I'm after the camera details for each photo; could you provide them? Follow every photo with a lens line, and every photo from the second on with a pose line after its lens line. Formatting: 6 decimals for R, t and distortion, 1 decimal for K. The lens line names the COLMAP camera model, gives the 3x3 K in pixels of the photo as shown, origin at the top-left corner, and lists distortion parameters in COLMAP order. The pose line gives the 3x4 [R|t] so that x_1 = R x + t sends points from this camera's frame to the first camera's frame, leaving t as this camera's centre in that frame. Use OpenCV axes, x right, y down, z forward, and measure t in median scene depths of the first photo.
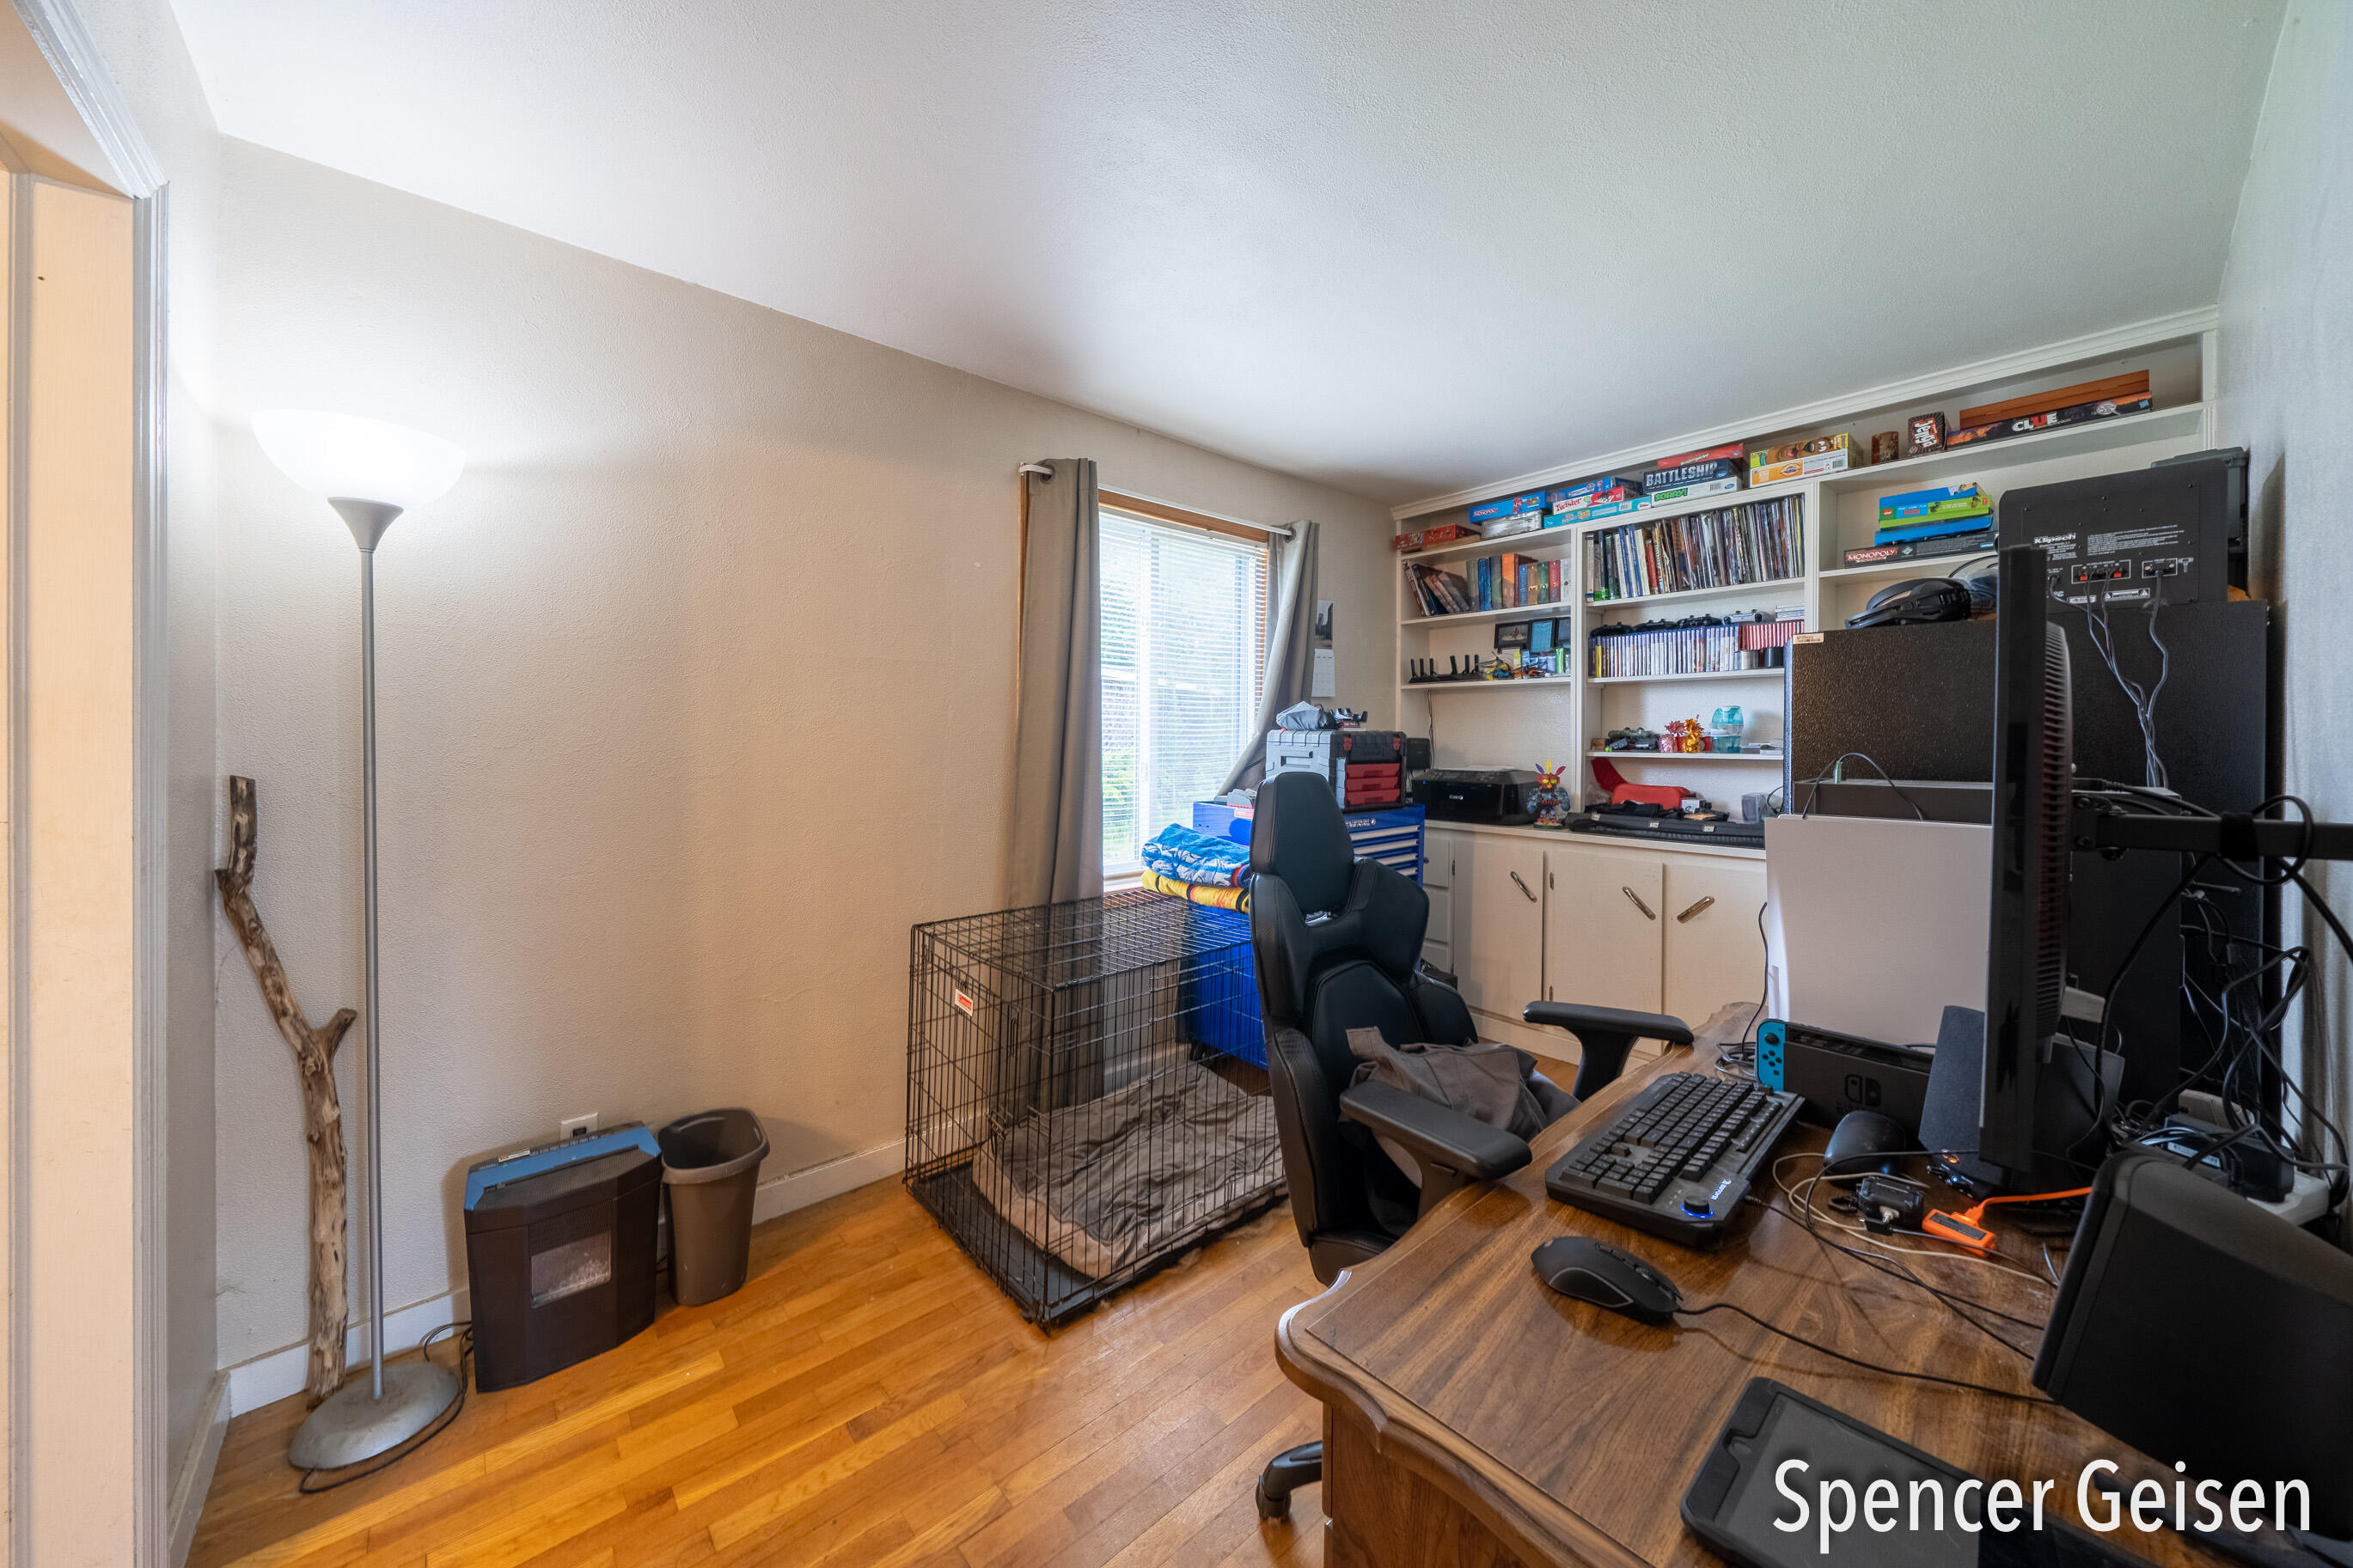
lens RADIAL K [[837.9, 0, 1160.2], [0, 837.9, 736.1], [0, 0, 1]] dist [-0.000142, -0.000102]
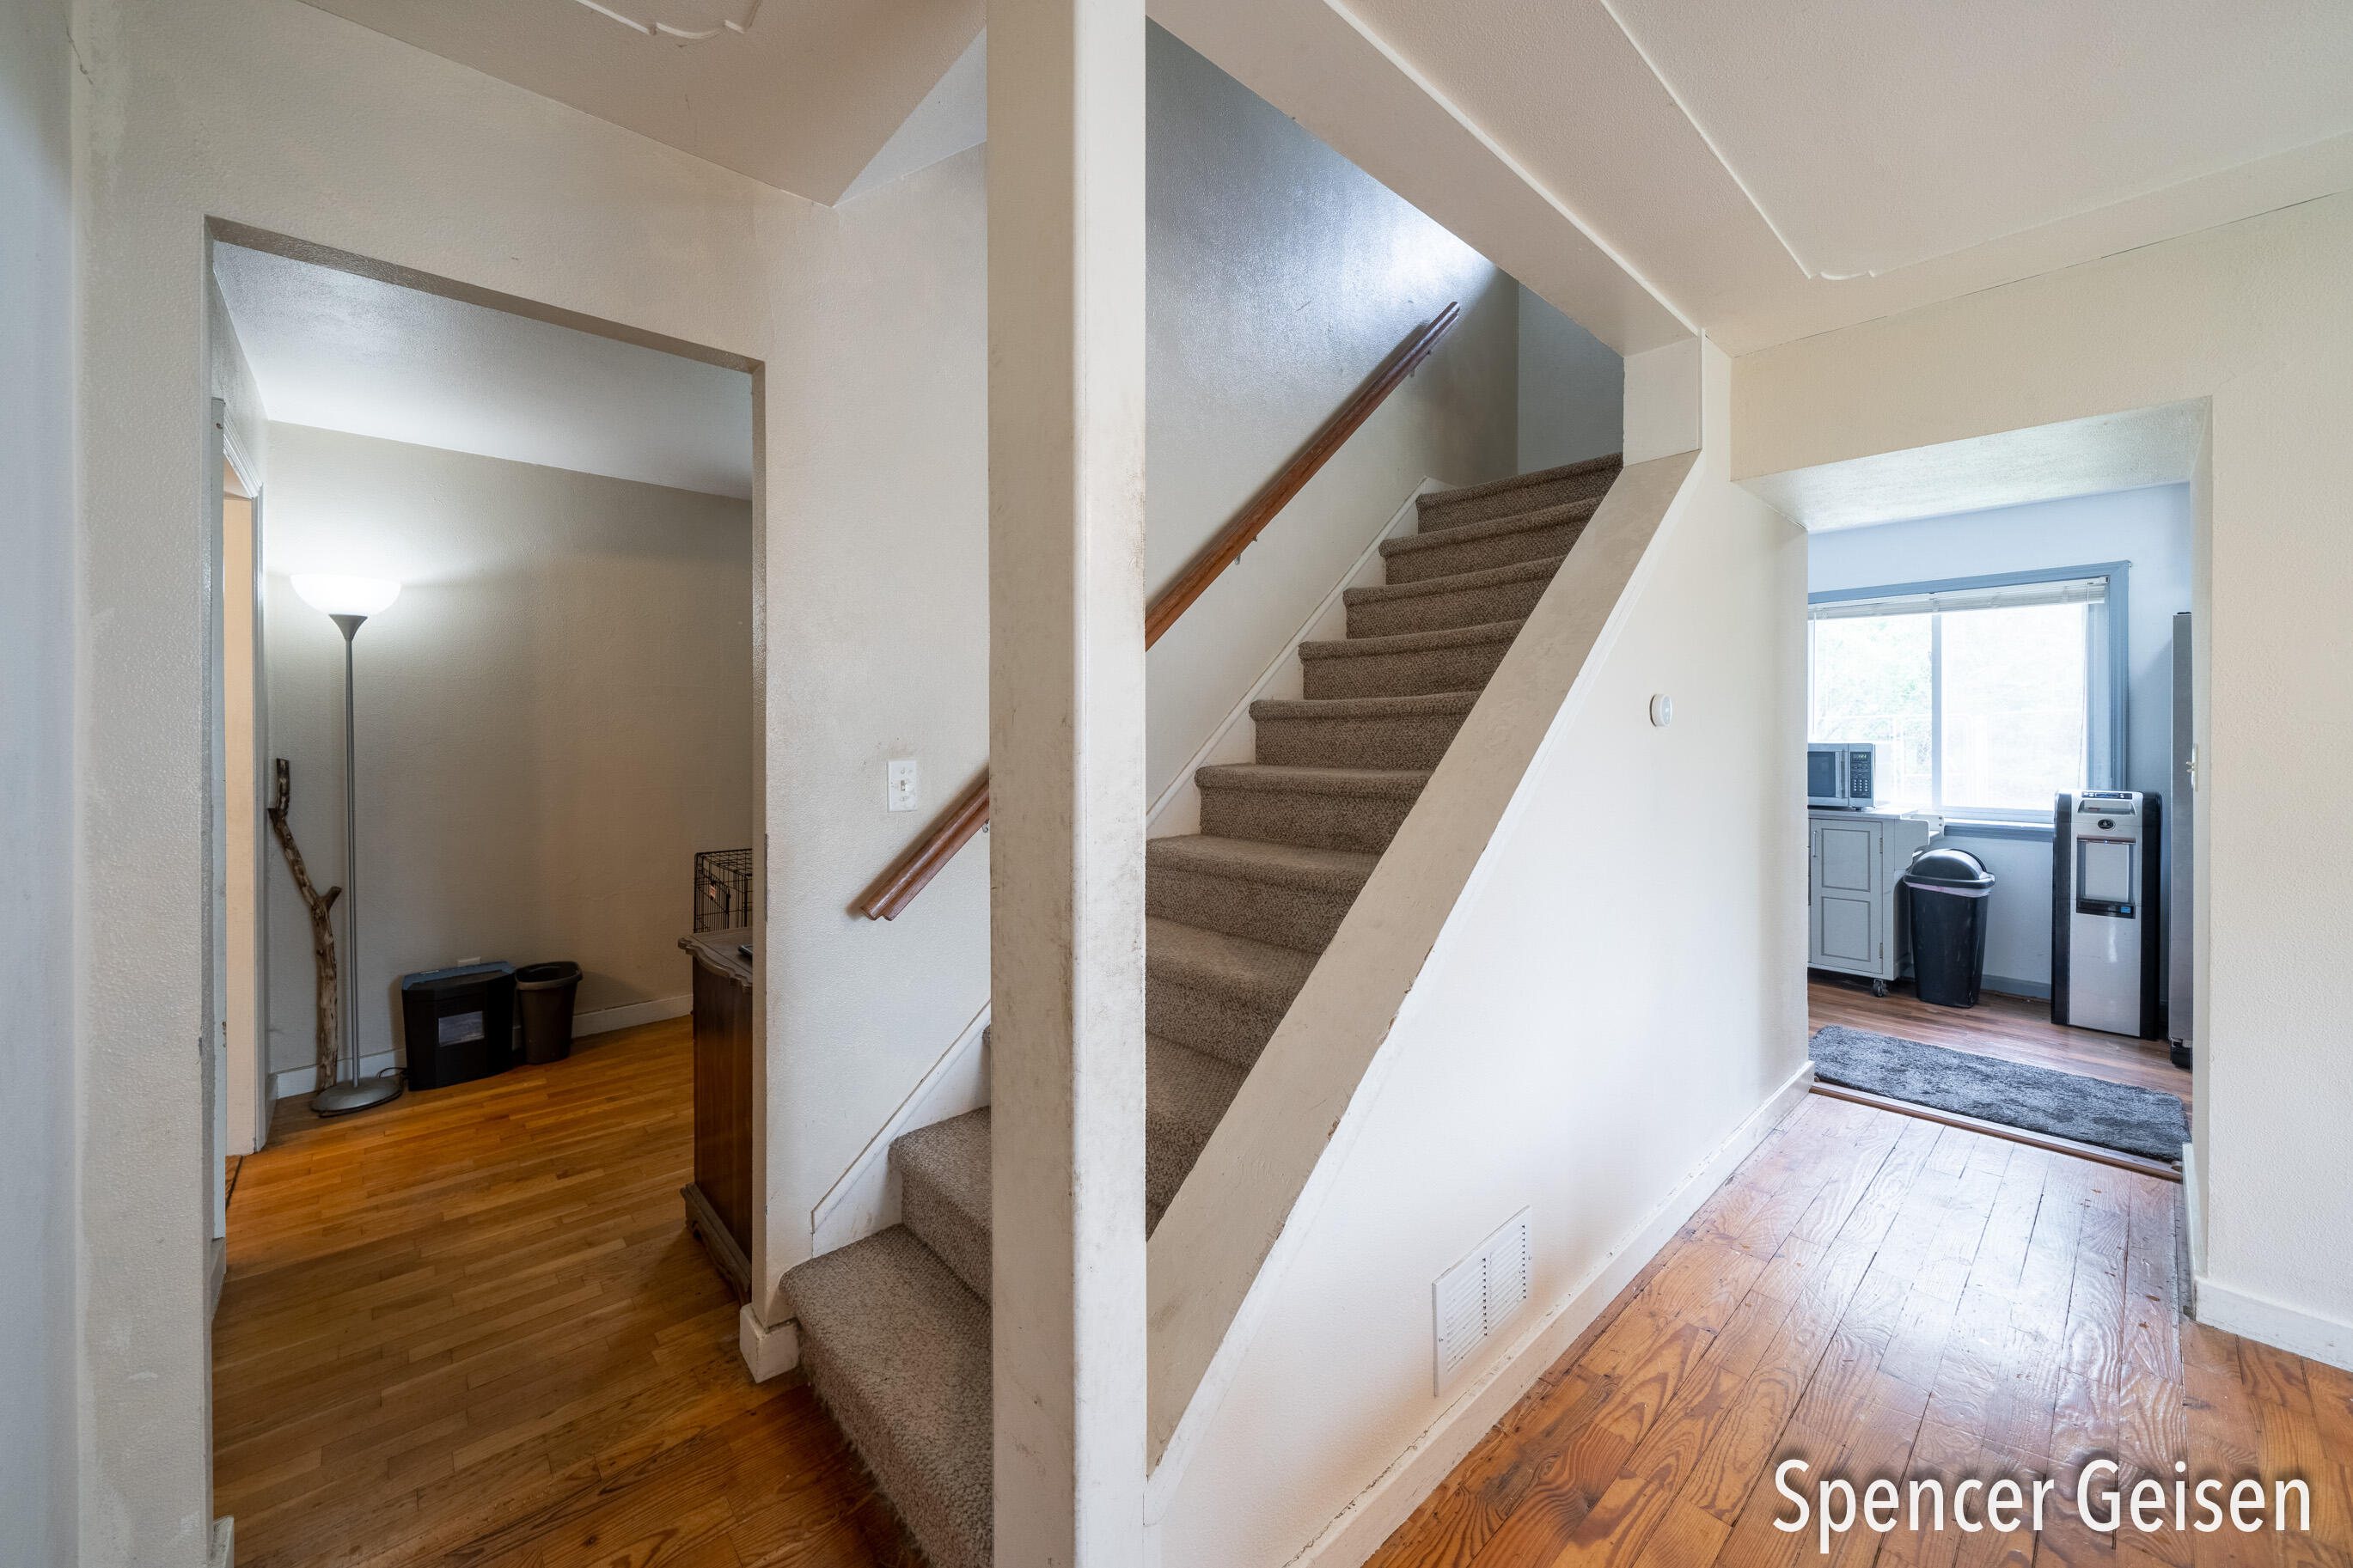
lens RADIAL K [[877.0, 0, 1151.0], [0, 877.0, 743.8], [0, 0, 1]] dist [0.000503, 0.000163]
pose [[0.999892, -0.003011, 0.014419, 0.811937], [0.003005, 0.999995, 0.000419, 0.018806], [-0.014420, -0.000376, 0.999896, -0.978291]]
